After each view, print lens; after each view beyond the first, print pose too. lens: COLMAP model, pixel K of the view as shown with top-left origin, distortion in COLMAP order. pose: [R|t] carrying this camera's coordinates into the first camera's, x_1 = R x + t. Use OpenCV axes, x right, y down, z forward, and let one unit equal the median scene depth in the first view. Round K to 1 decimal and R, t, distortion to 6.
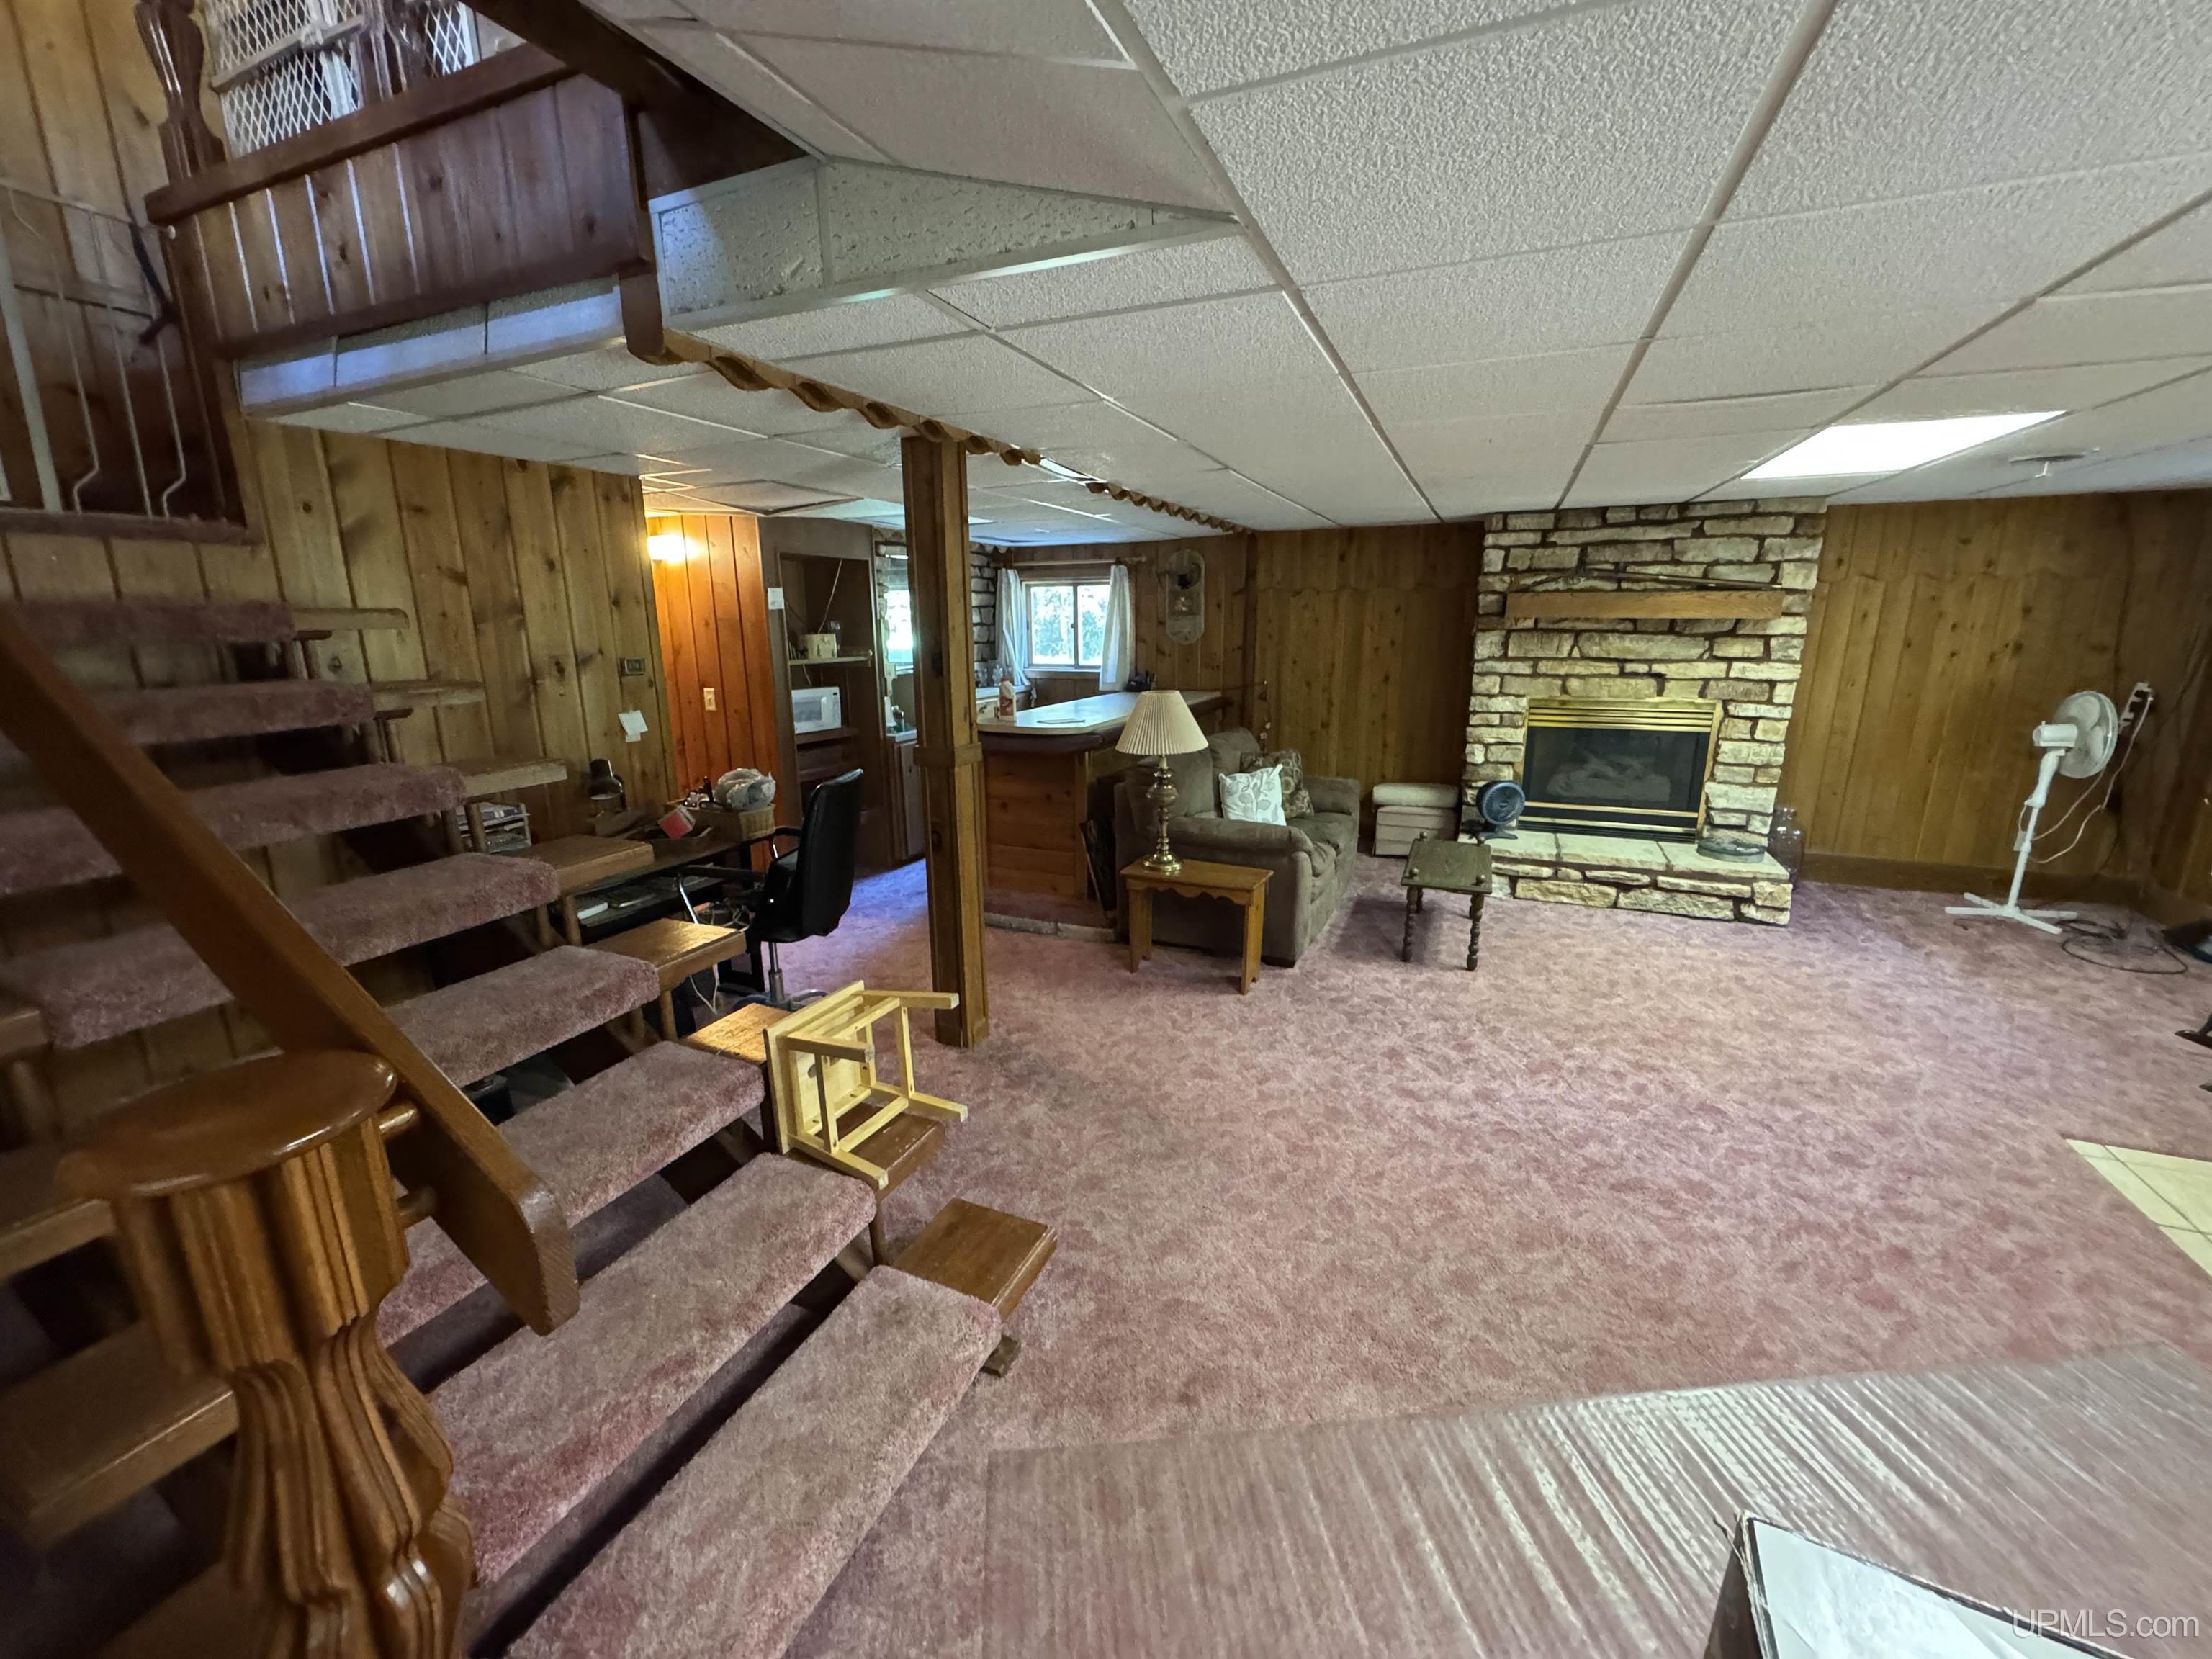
lens RADIAL K [[885.6, 0, 1100.1], [0, 885.6, 826.9], [0, 0, 1]] dist [-0.006053, 0.000721]
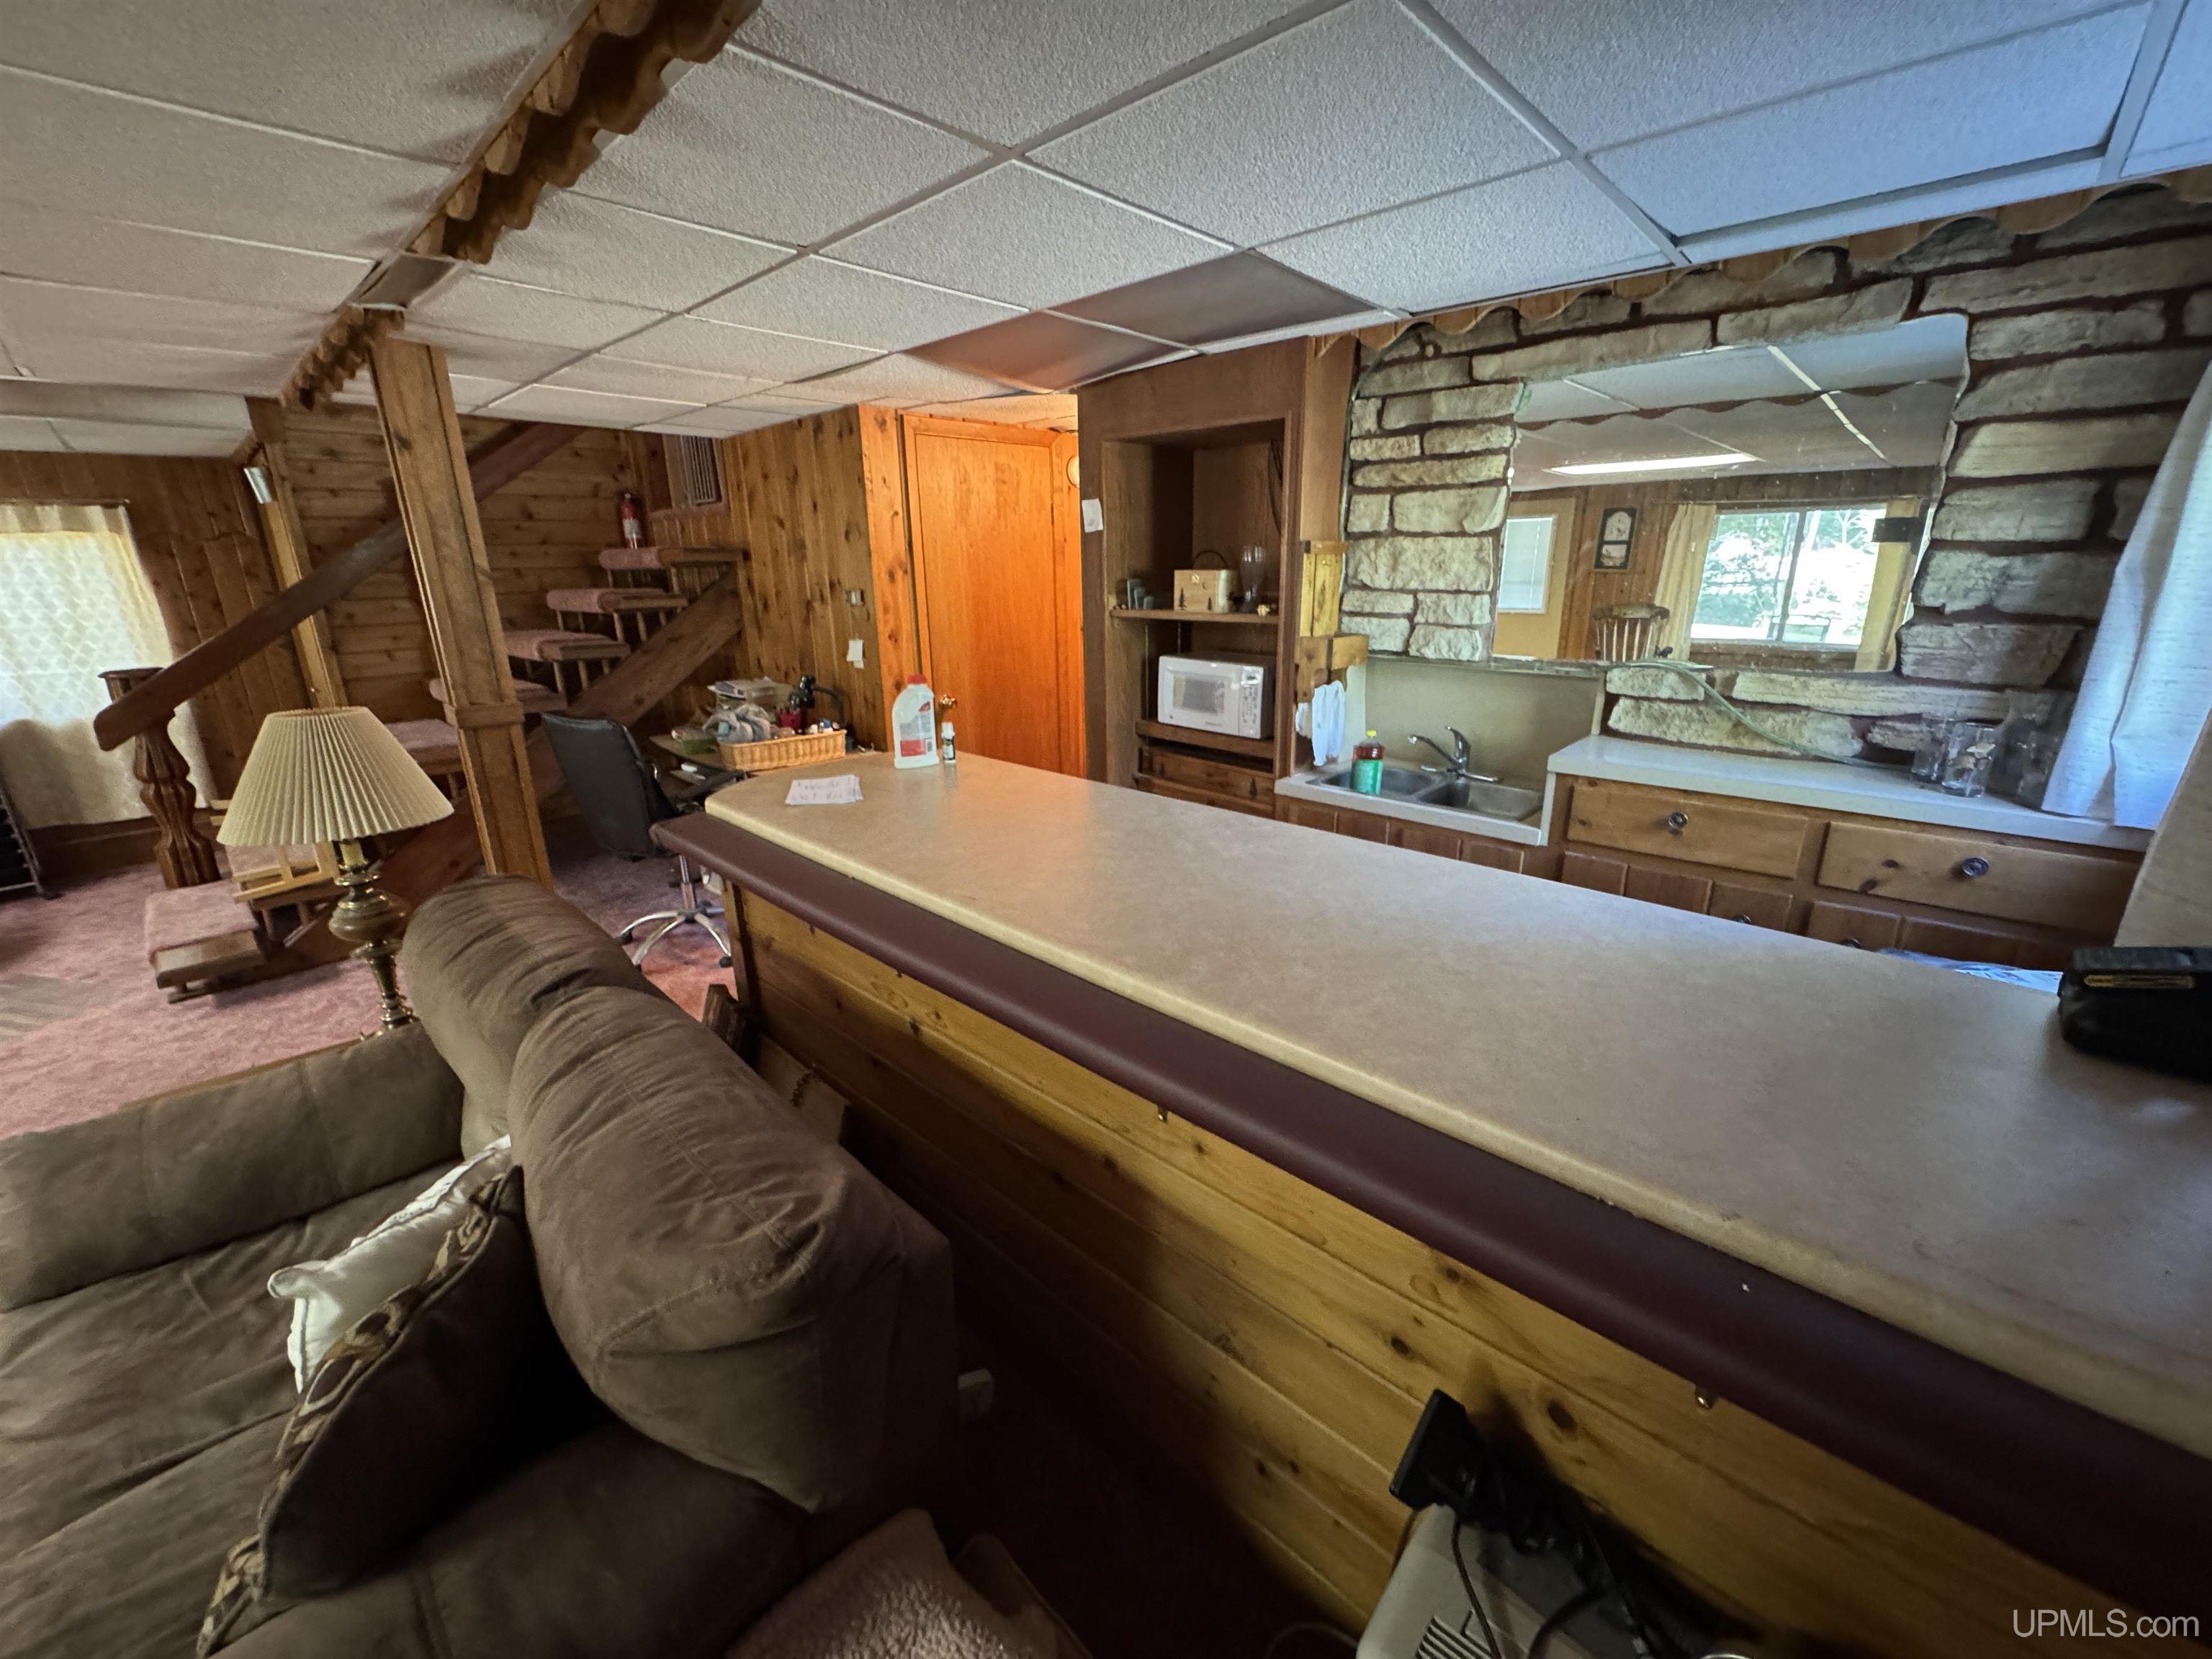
lens RADIAL K [[885.6, 0, 1106.4], [0, 885.6, 826.3], [0, 0, 1]] dist [-0.006053, 0.000721]
pose [[-0.332008, 0.283374, -0.899706, 0.300971], [-0.198921, 0.911326, 0.360439, -0.282283], [0.922064, 0.298638, -0.246199, 1.225660]]
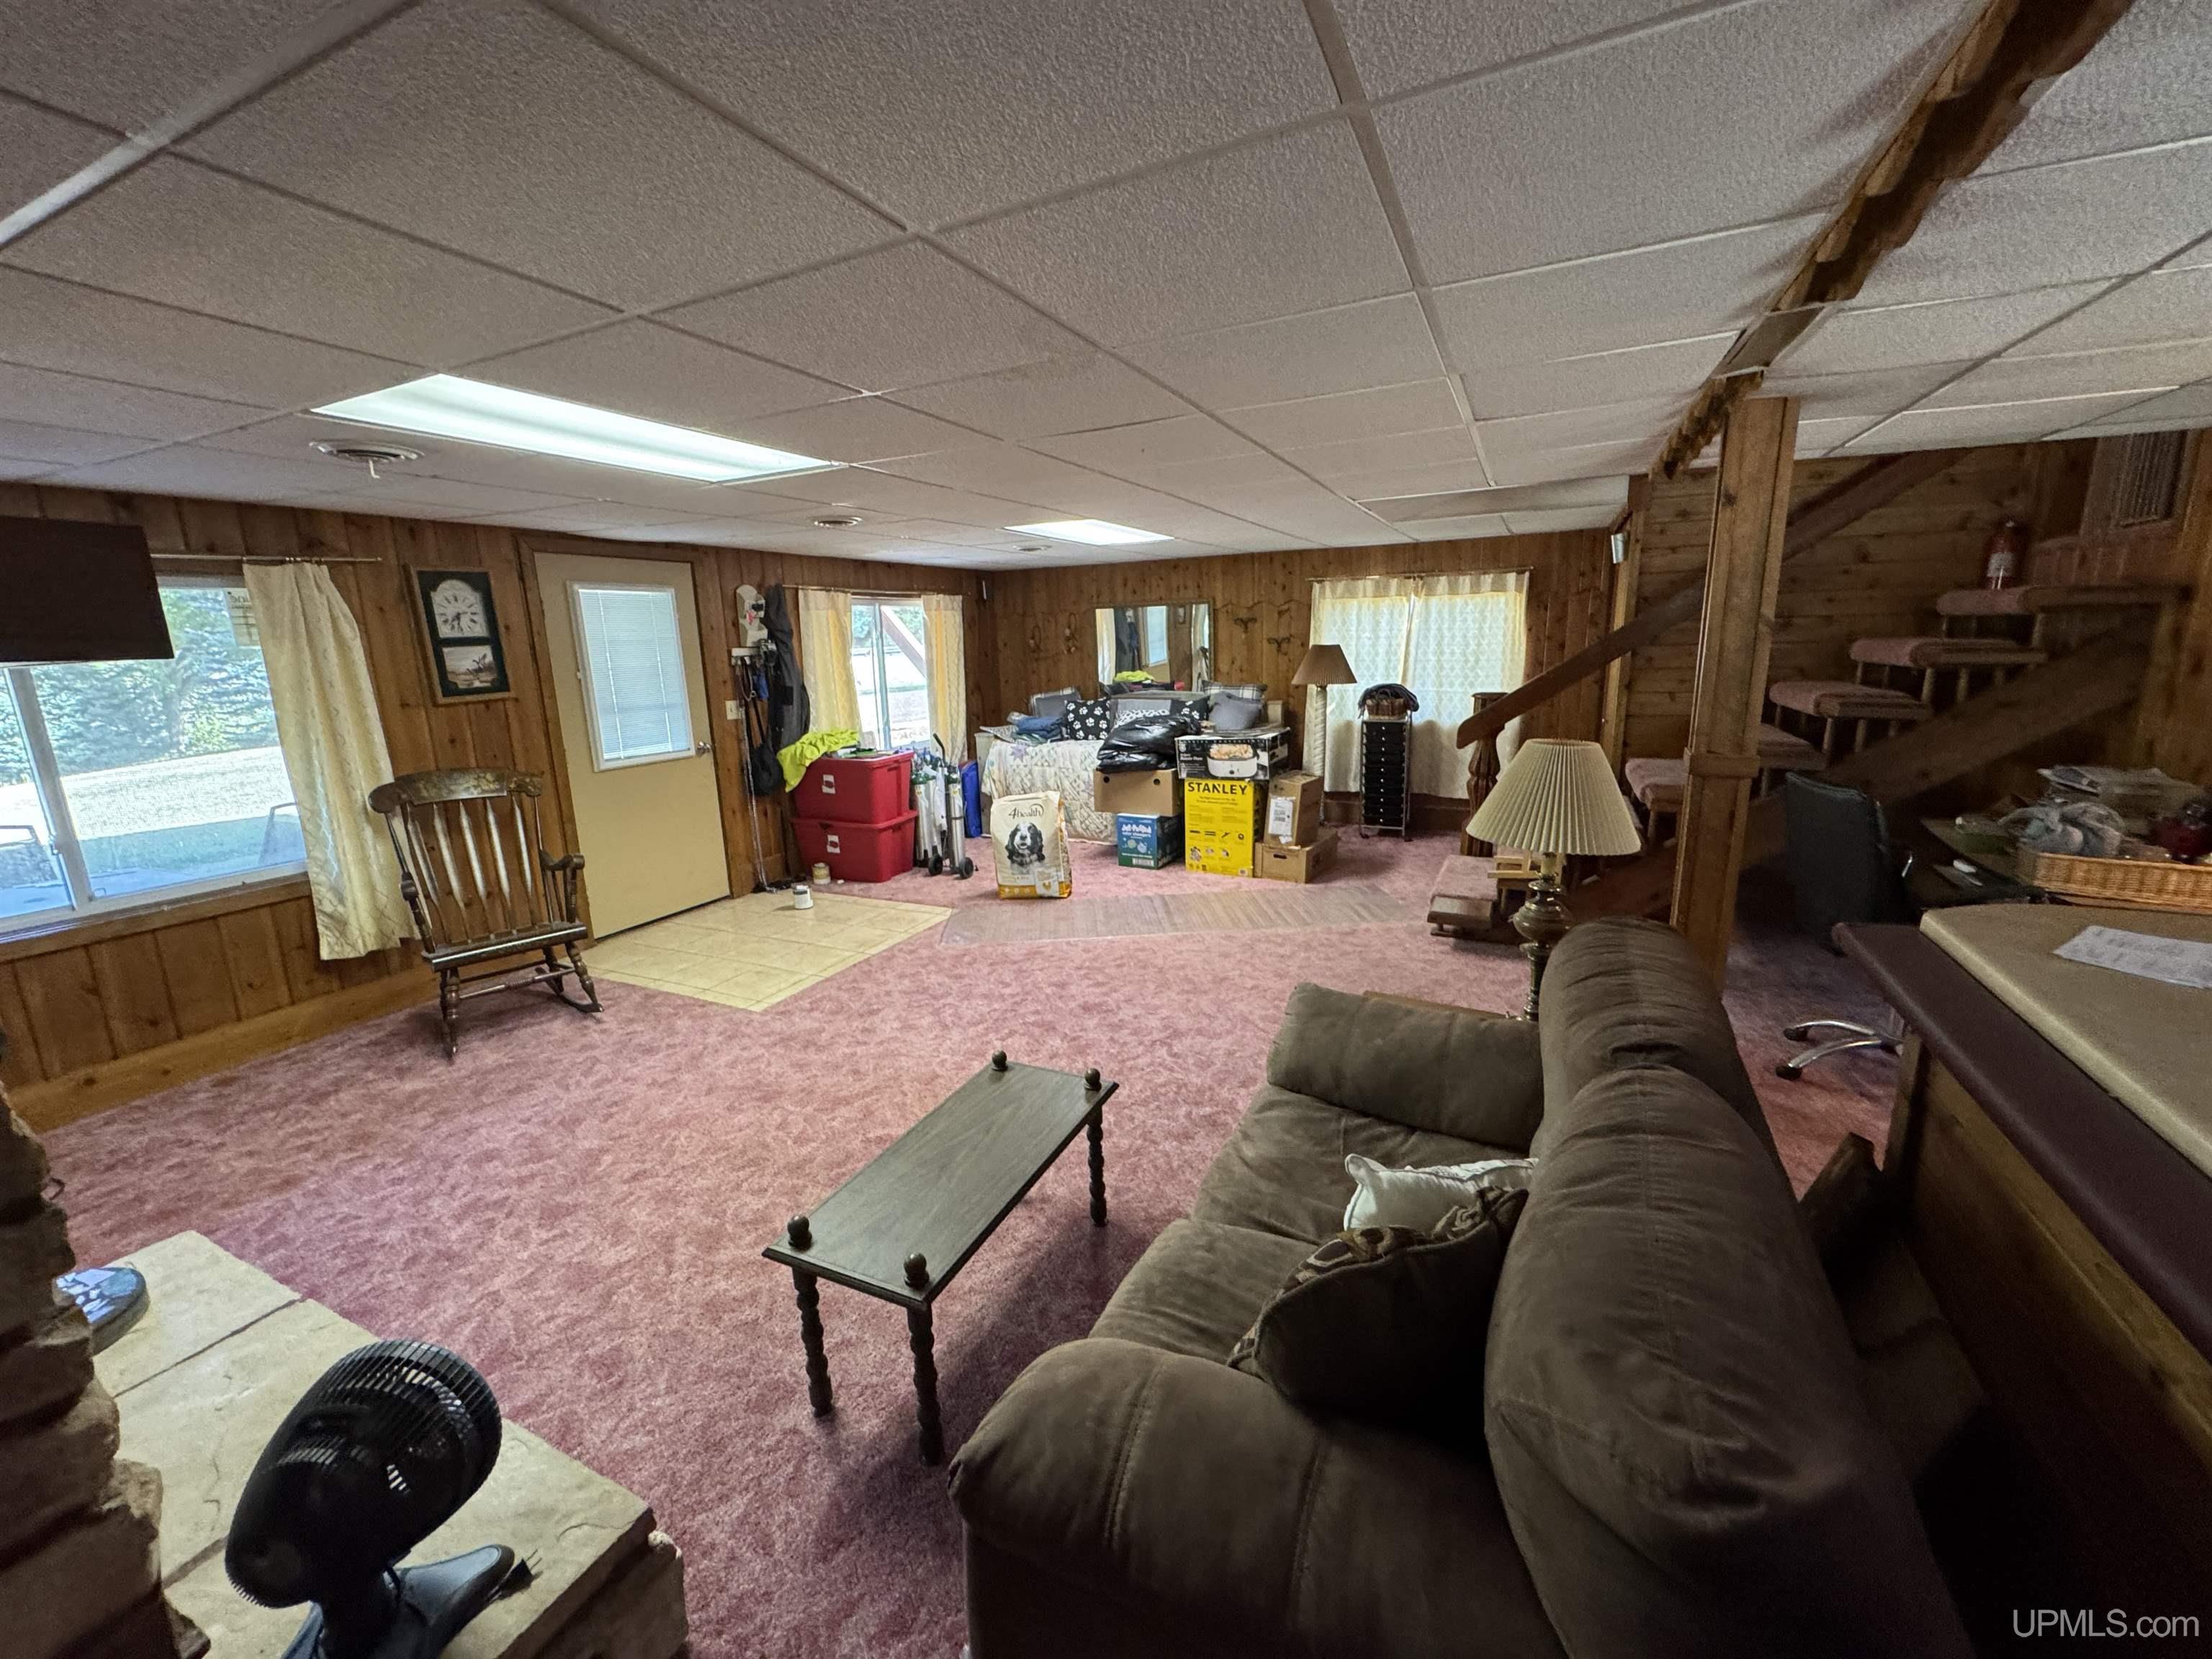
lens RADIAL K [[885.6, 0, 1101.4], [0, 885.6, 822.8], [0, 0, 1]] dist [-0.006053, 0.000721]
pose [[-0.998726, 0.024505, 0.044119, 0.268989], [0.041030, 0.903279, 0.427087, -0.286126], [-0.029386, 0.428353, -0.903133, 1.232103]]
